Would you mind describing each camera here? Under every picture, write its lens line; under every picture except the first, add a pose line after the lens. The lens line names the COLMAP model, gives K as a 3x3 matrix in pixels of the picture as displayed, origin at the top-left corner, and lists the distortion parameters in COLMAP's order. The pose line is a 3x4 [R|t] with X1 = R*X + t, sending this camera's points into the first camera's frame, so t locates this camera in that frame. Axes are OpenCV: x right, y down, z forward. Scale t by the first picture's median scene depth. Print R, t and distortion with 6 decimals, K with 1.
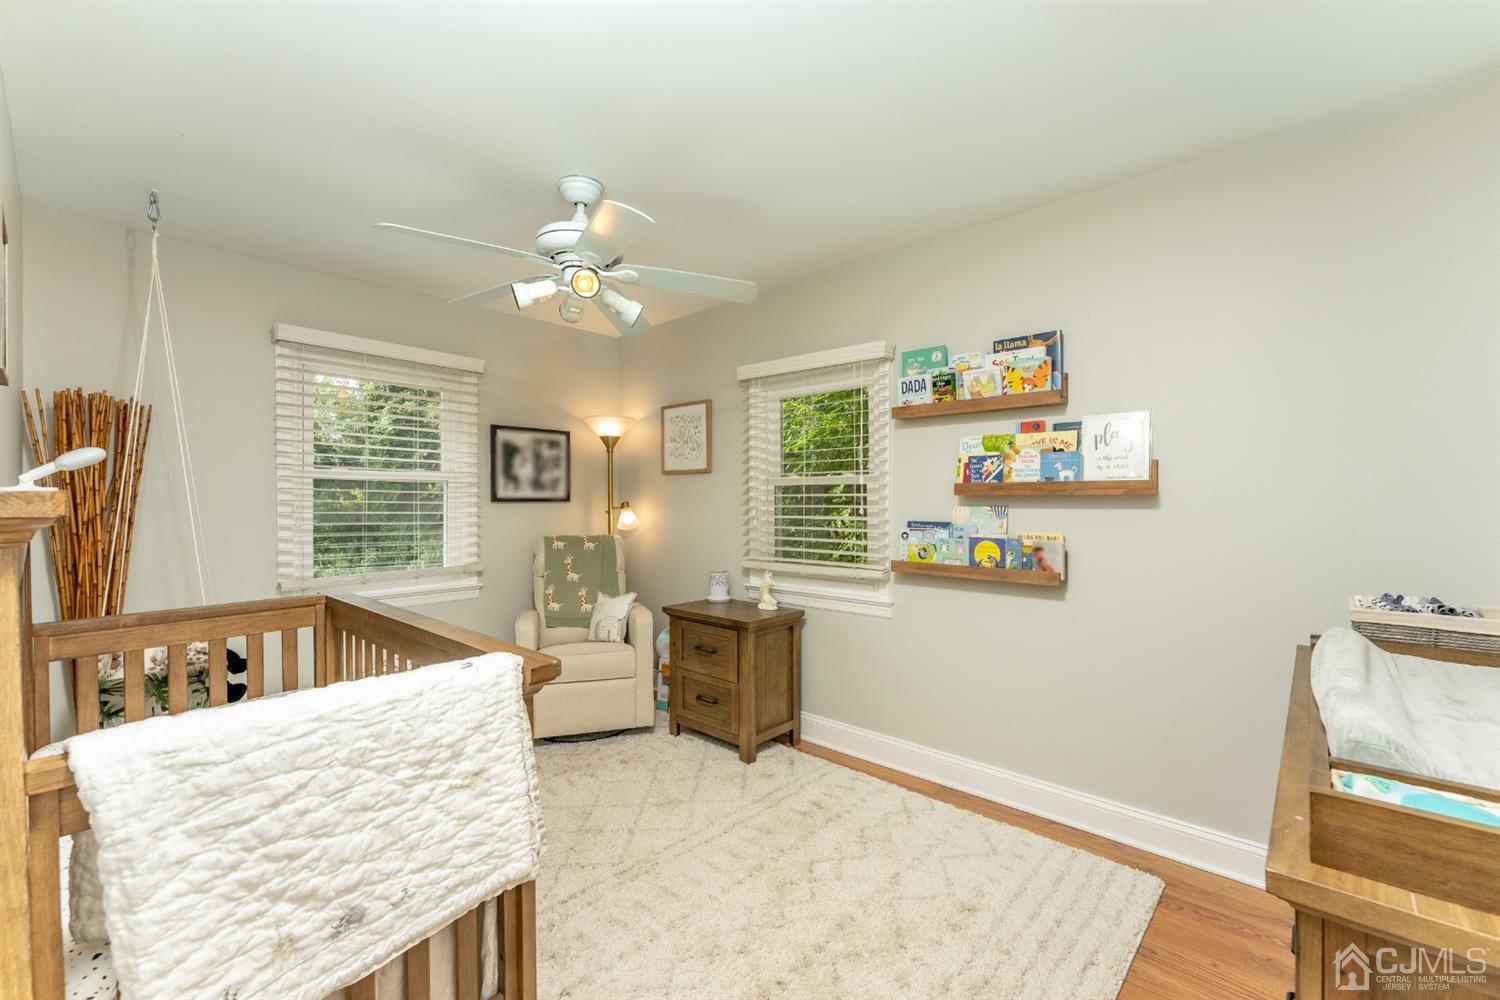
lens RADIAL K [[601.5, 0, 749.4], [0, 601.5, 499.1], [0, 0, 1]] dist [0.005788, -0.000966]
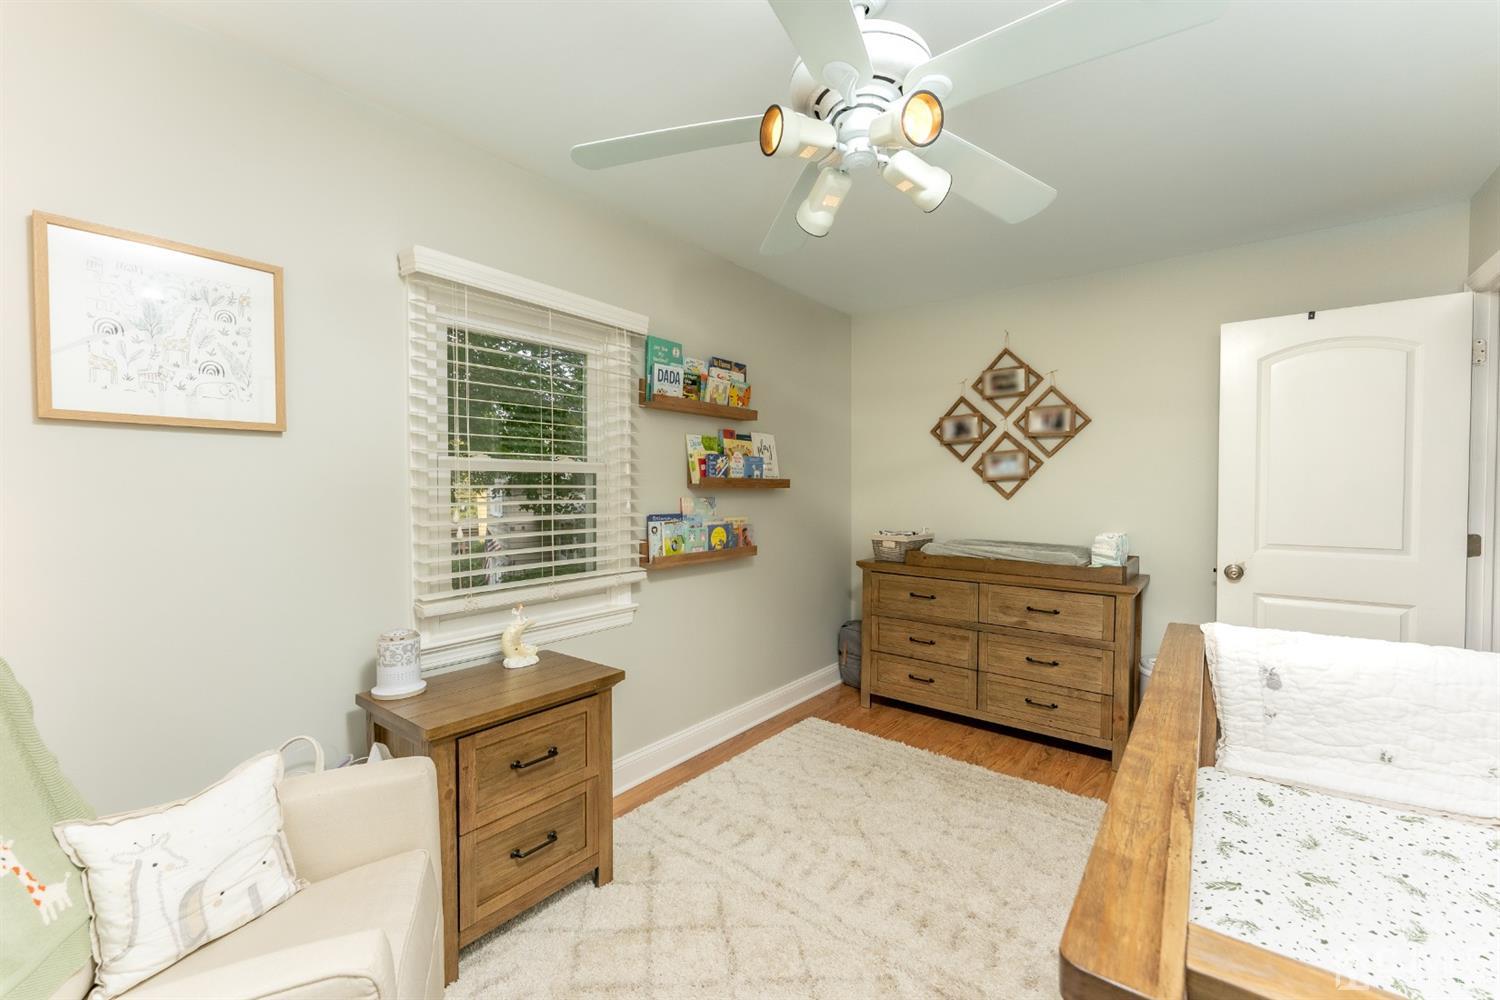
lens RADIAL K [[601.5, 0, 751.1], [0, 601.5, 502.4], [0, 0, 1]] dist [0.005788, -0.000966]
pose [[-0.053392, -0.016604, 0.998436, -0.633018], [0.007125, 0.999830, 0.017008, 0.001671], [-0.998548, 0.008022, -0.053264, 0.813160]]
